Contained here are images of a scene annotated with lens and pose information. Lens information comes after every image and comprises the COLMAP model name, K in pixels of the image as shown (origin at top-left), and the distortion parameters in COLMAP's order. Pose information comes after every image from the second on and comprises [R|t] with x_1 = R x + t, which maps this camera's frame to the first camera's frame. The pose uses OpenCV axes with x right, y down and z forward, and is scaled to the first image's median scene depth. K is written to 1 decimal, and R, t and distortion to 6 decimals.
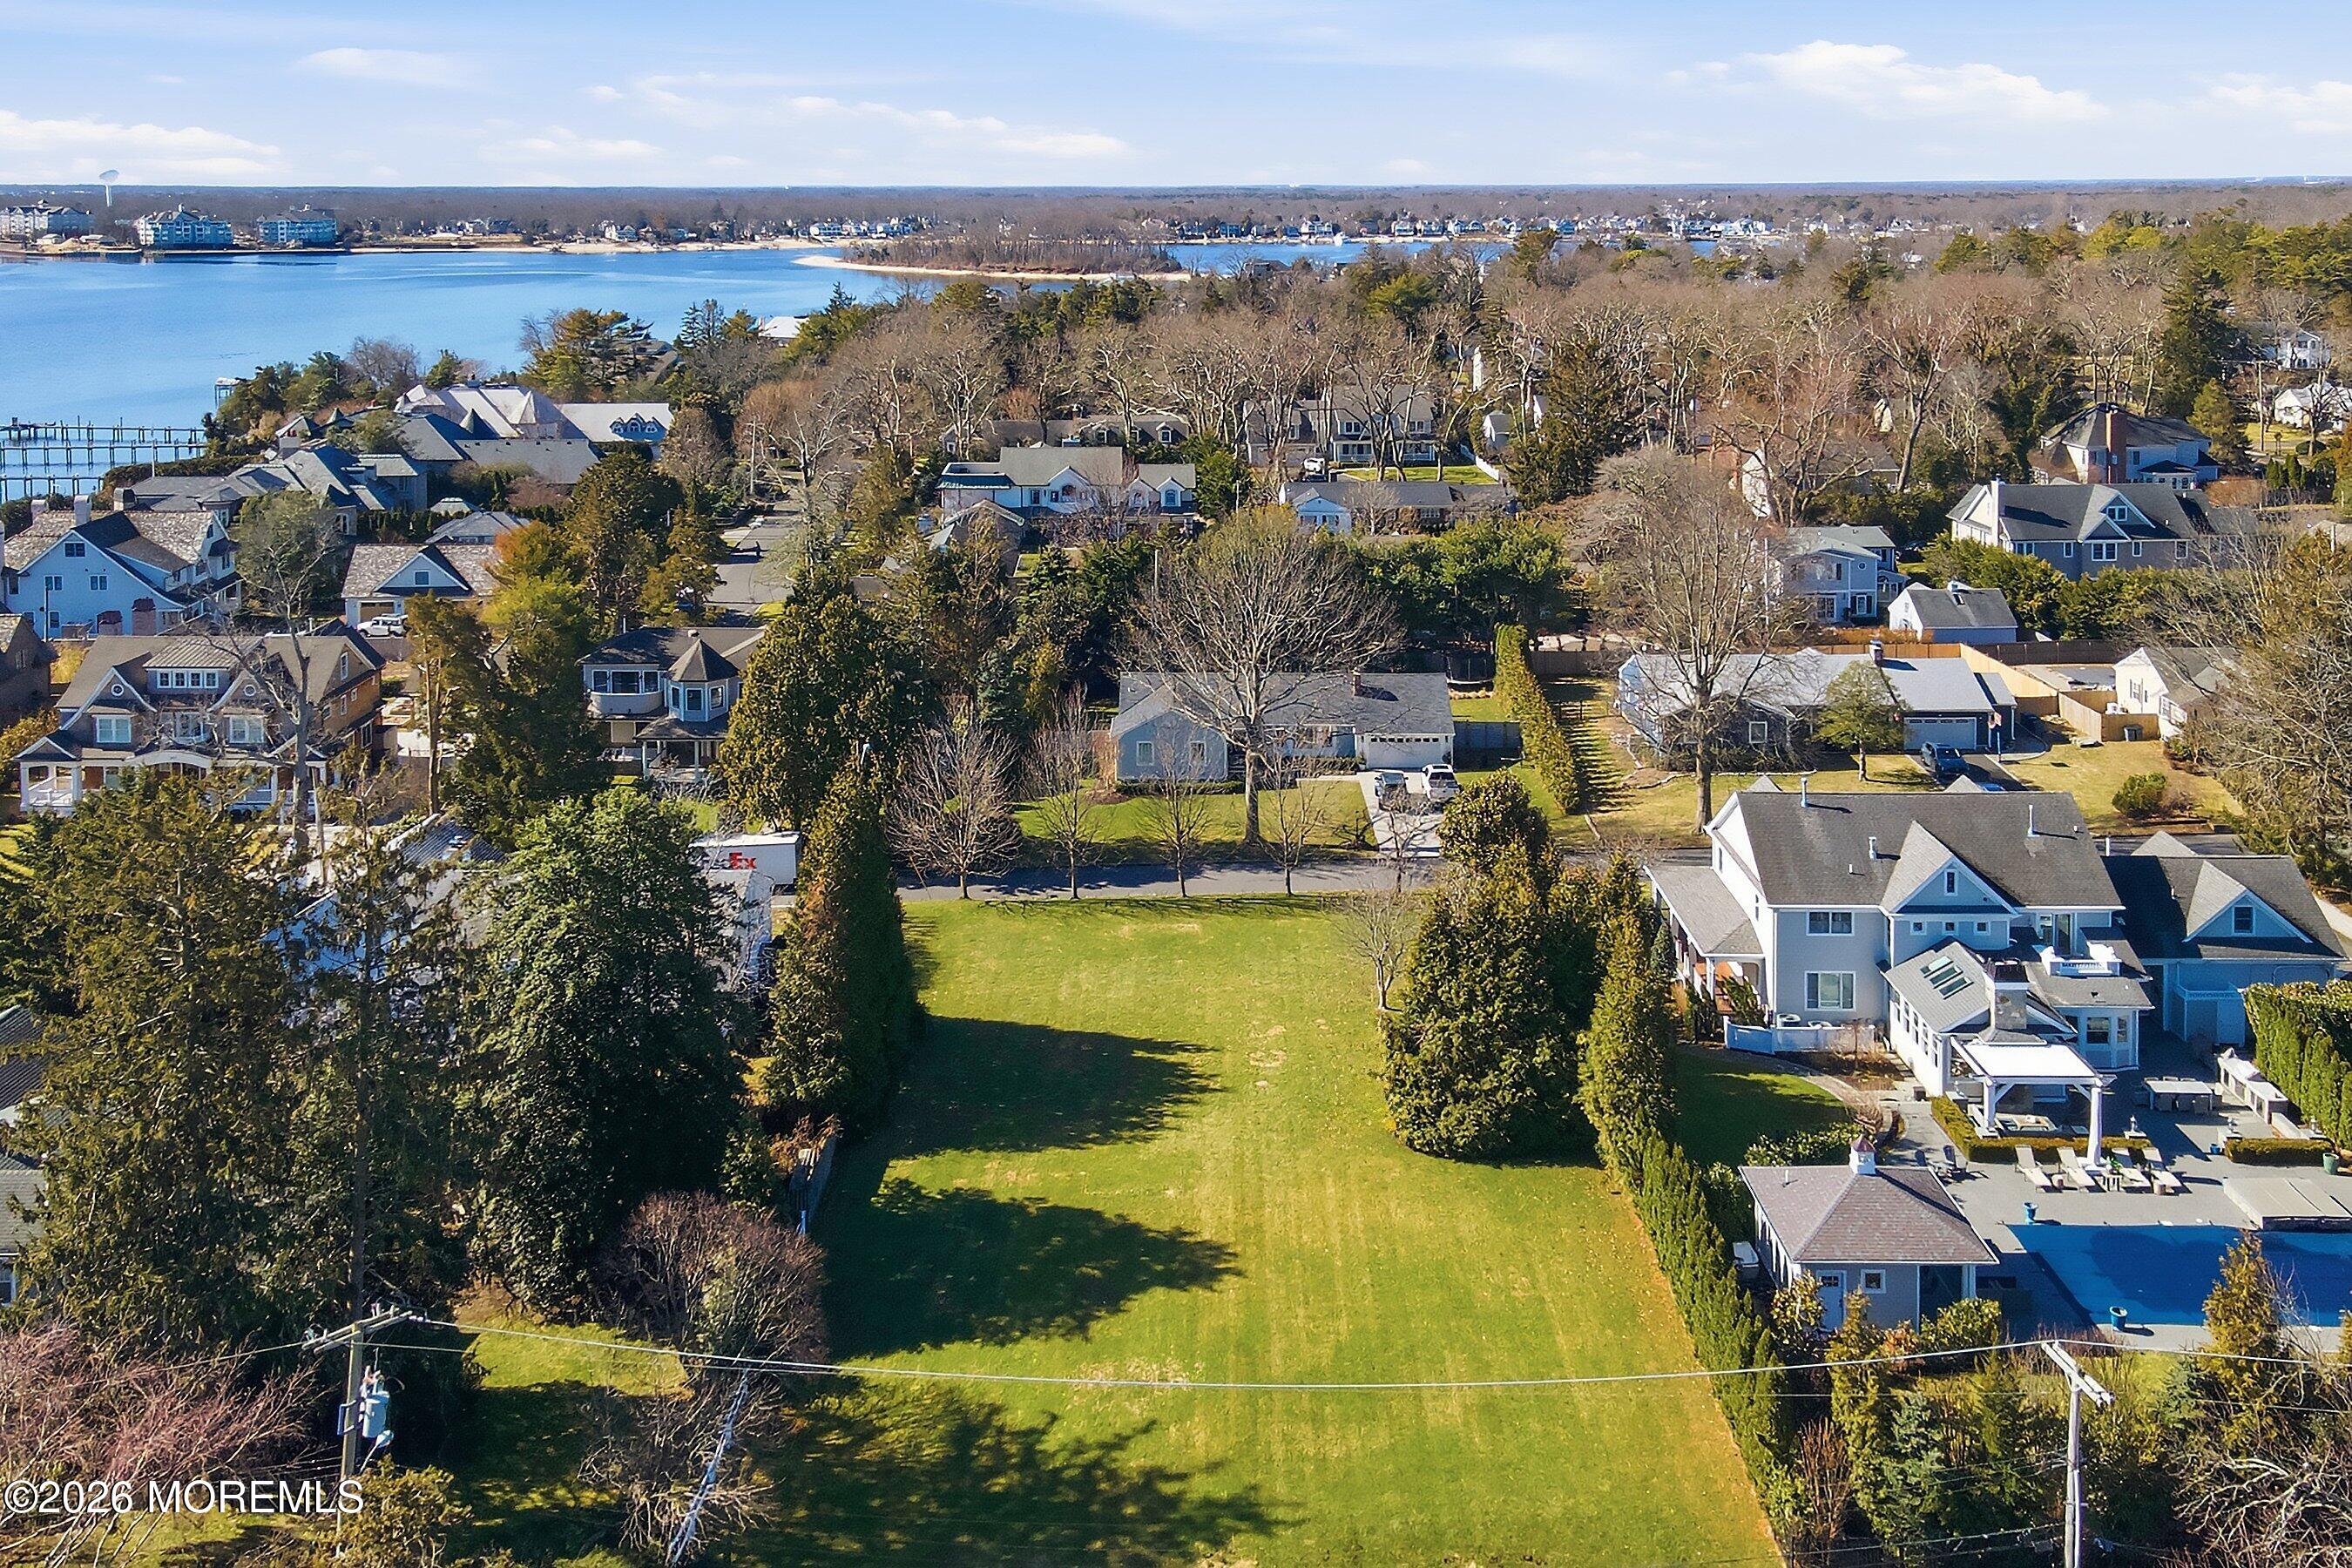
lens RADIAL K [[2218.1, 0, 1176.0], [0, 2218.1, 784.0], [0, 0, 1]] dist [0.046087, -0.023889]
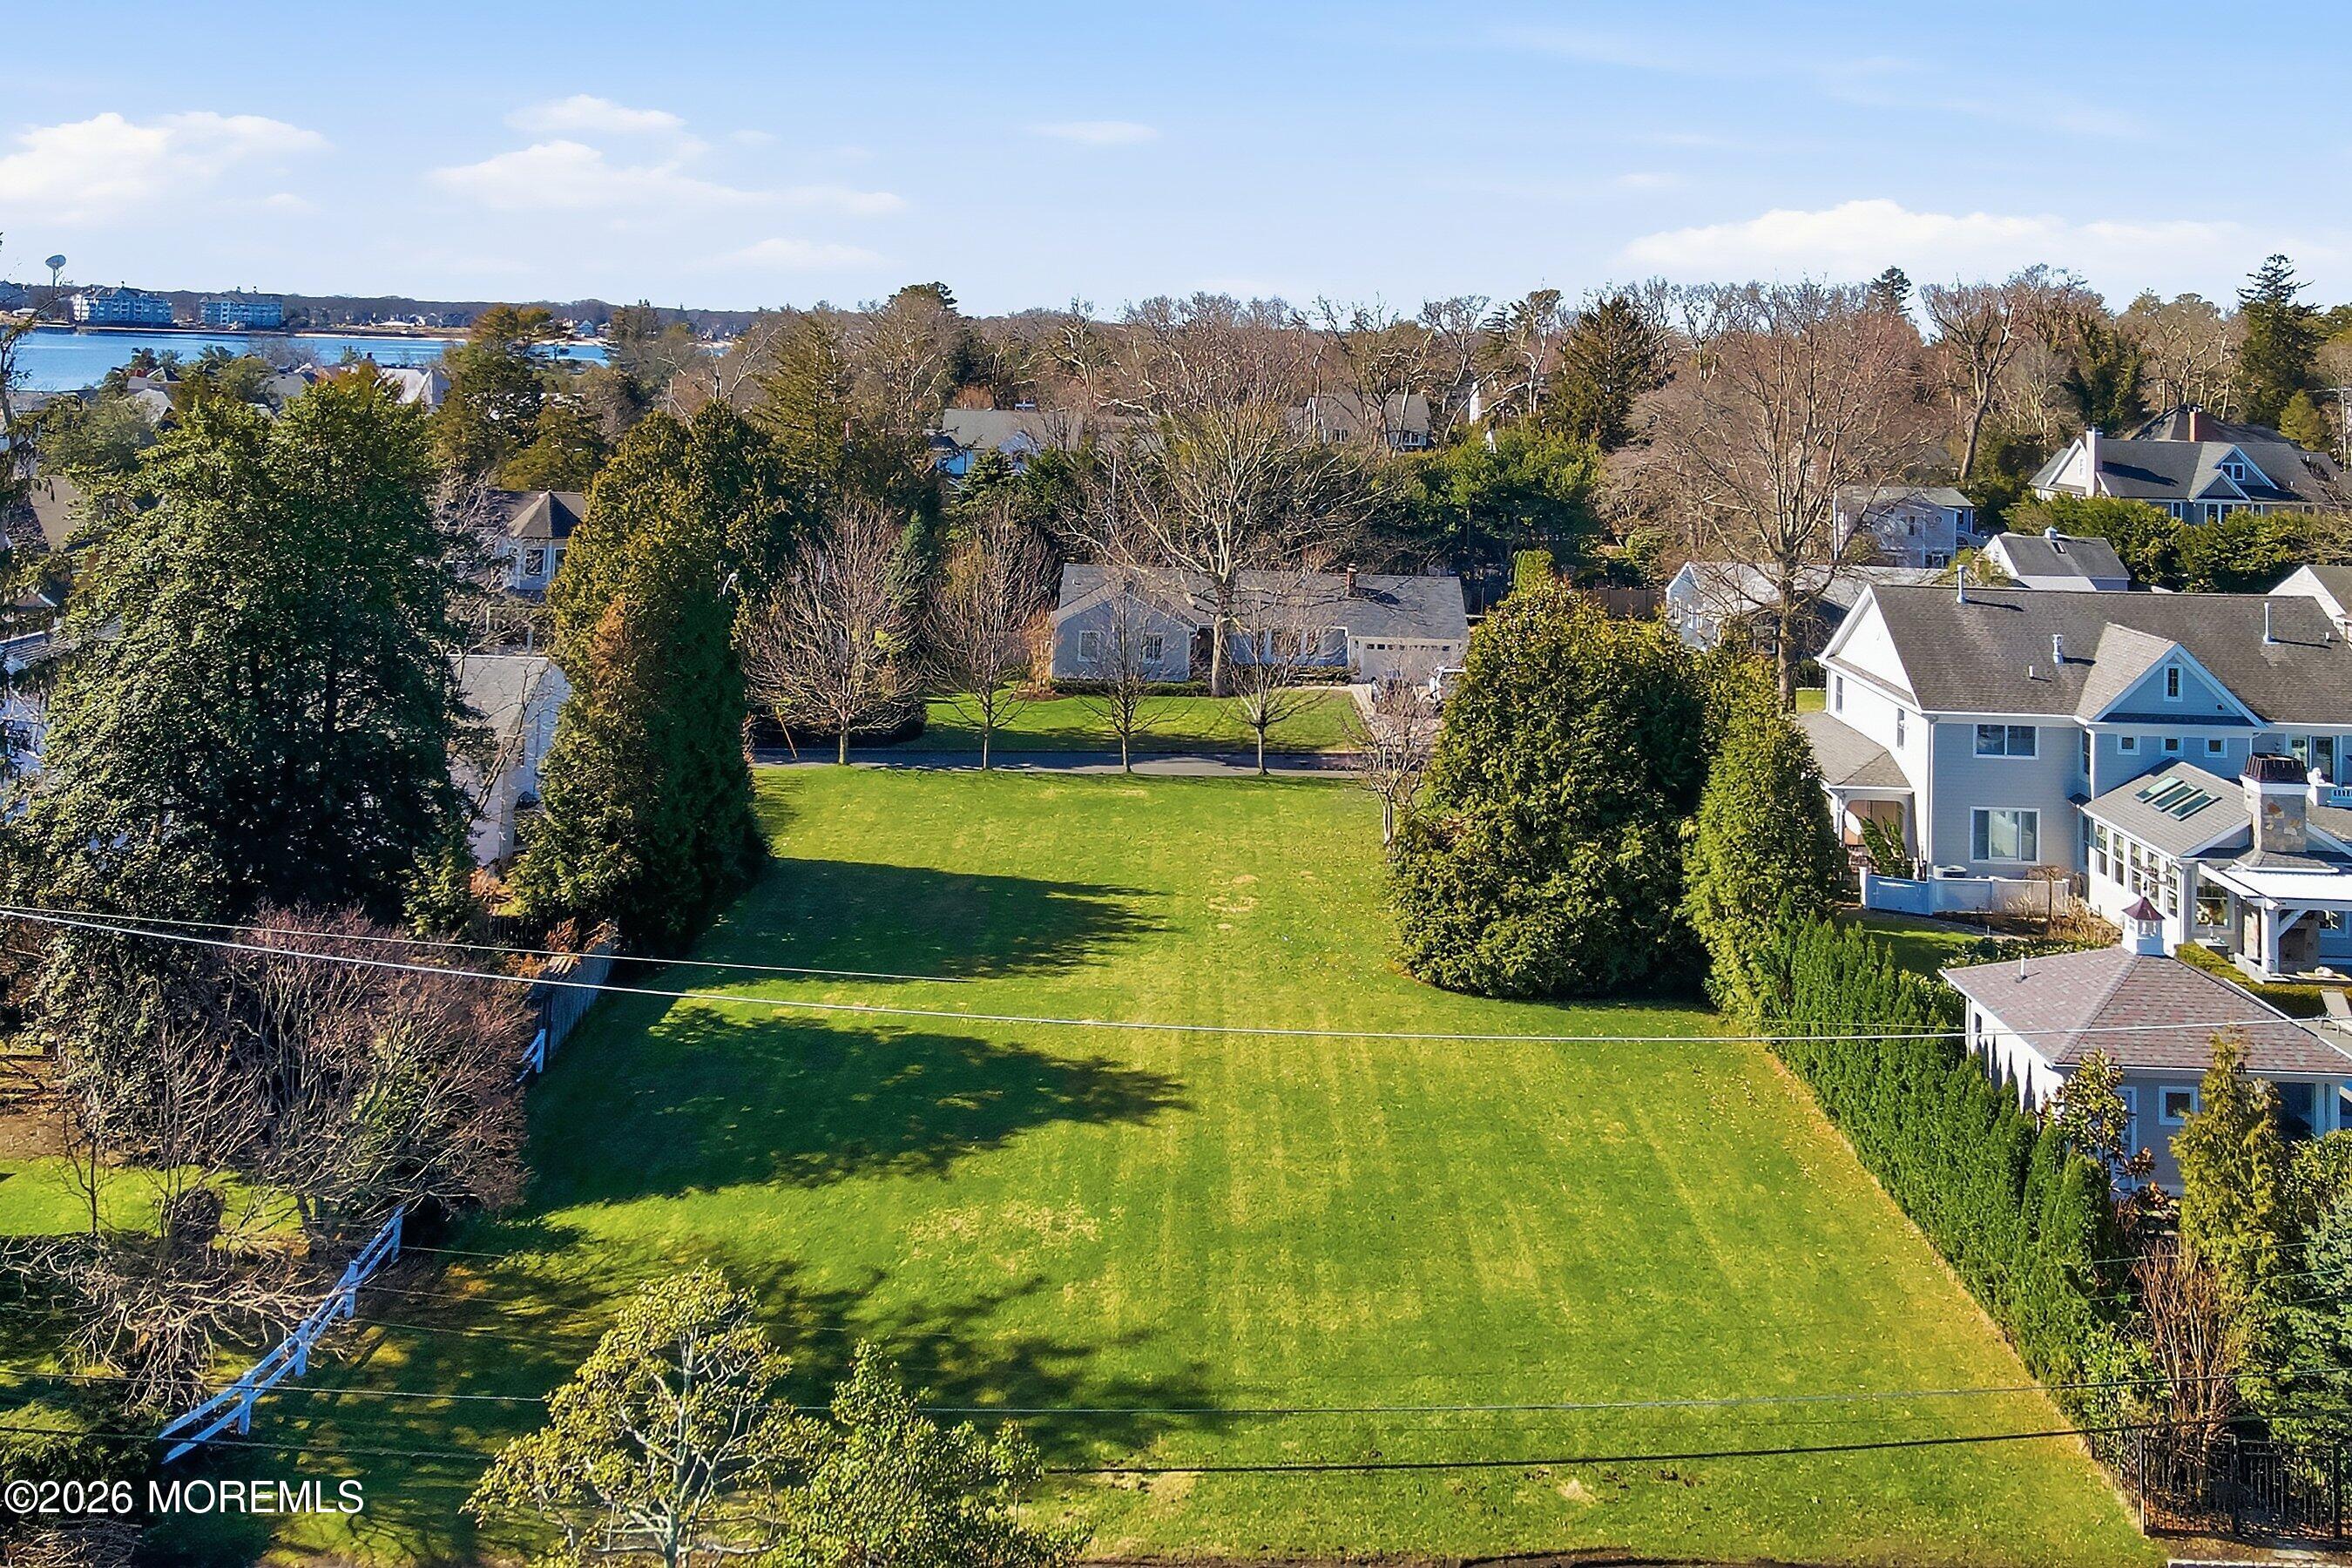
lens RADIAL K [[2330.5, 0, 1214.5], [0, 2330.5, 608.4], [0, 0, 1]] dist [0.024702, 0.047640]
pose [[0.998396, 0.047074, 0.031455, 0.007782], [-0.042234, 0.989258, -0.139947, 0.155569], [-0.037705, 0.138394, 0.989659, 0.270224]]
